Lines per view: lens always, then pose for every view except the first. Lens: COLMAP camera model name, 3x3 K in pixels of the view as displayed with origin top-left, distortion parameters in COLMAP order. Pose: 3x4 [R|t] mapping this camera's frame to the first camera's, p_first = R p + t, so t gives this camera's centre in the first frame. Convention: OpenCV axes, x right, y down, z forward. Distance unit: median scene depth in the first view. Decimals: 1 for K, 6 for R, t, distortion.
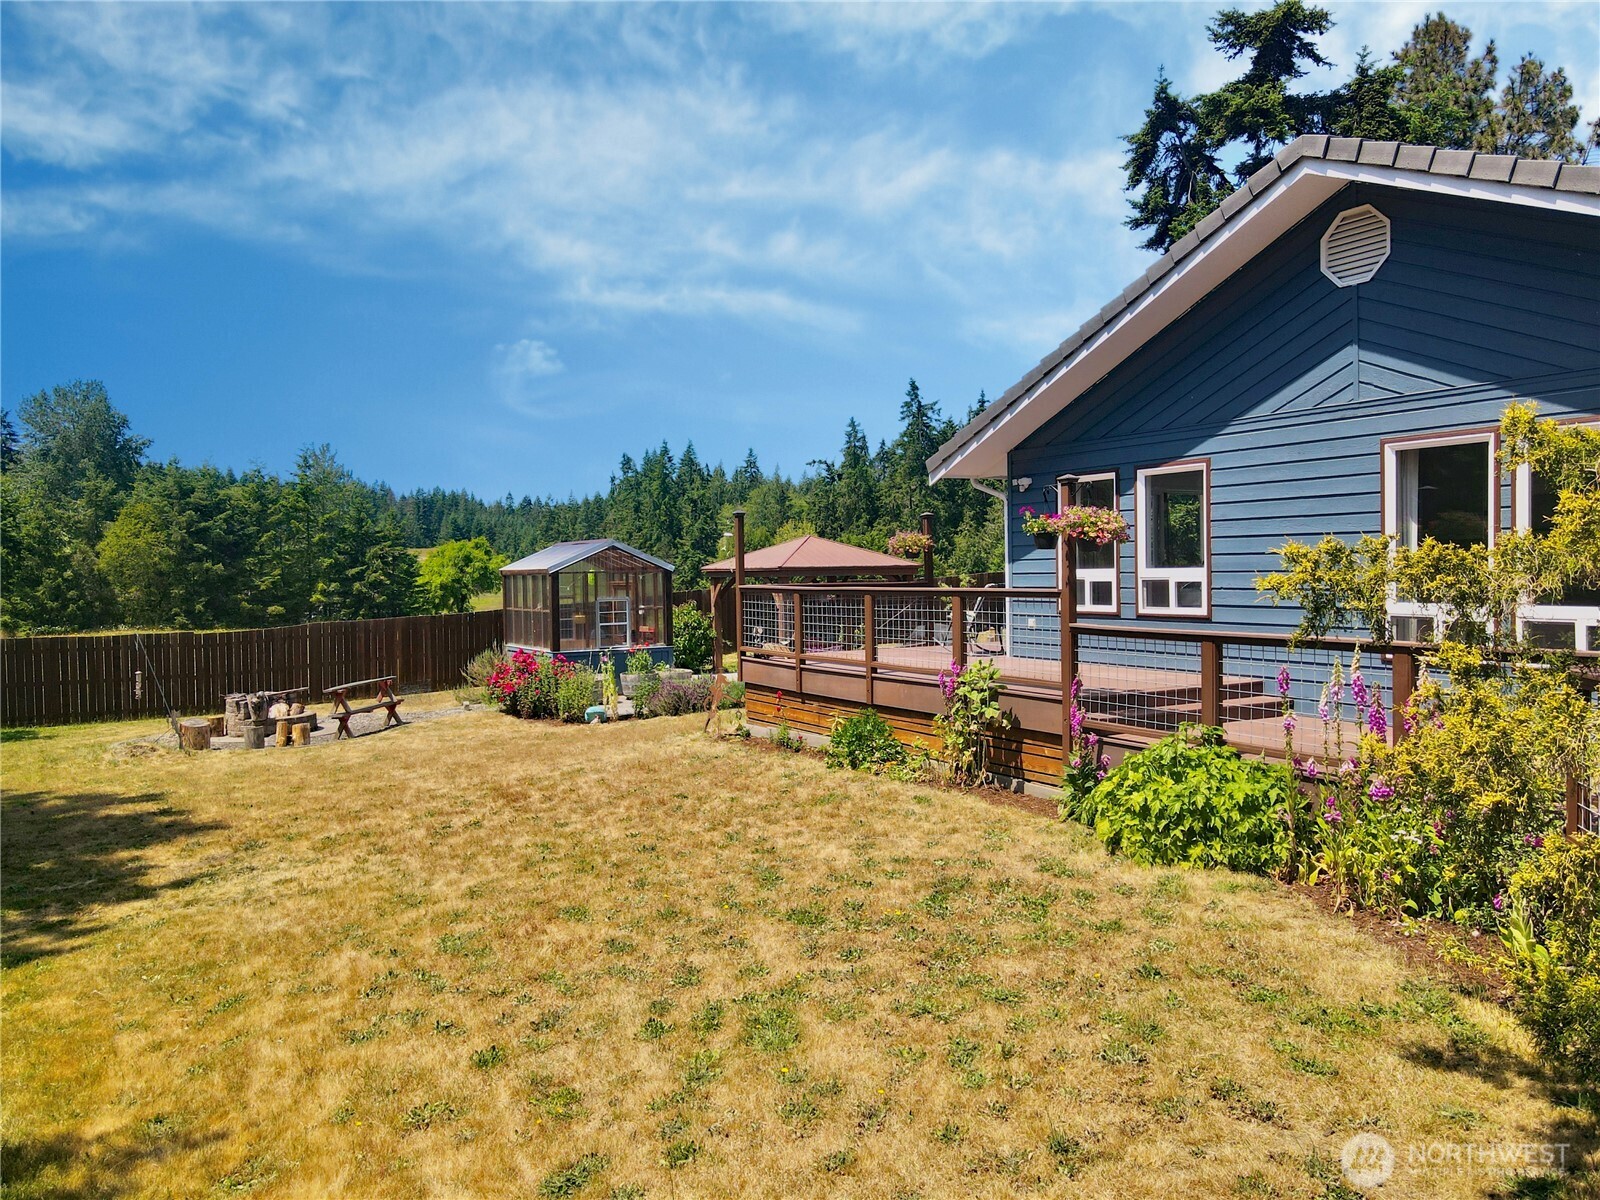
lens RADIAL K [[1179.7, 0, 781.0], [0, 1179.7, 591.2], [0, 0, 1]] dist [0.000444, 0.033987]
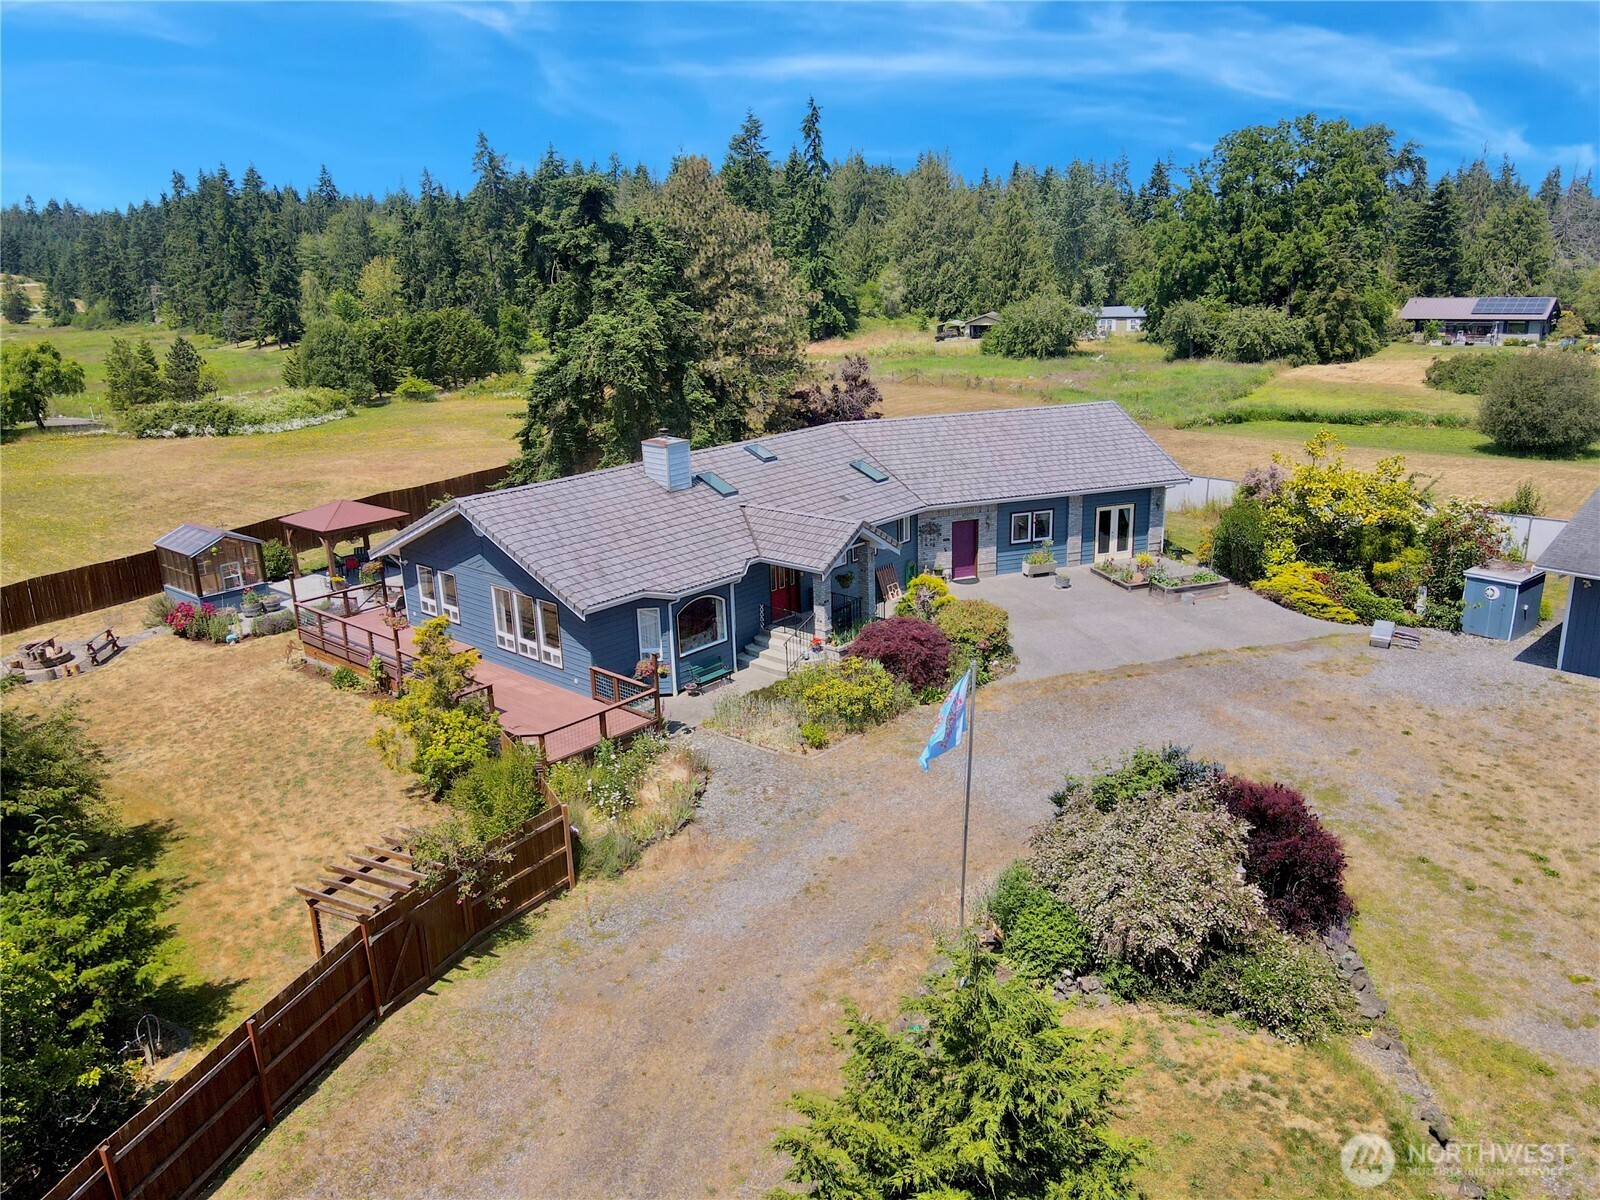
lens RADIAL K [[1179.7, 0, 785.8], [0, 1179.7, 596.4], [0, 0, 1]] dist [0.000444, 0.033987]
pose [[0.949219, -0.106592, 0.296009, 0.032186], [0.027119, 0.965076, 0.260561, -0.097015], [-0.313446, -0.239302, 0.918959, -0.240141]]
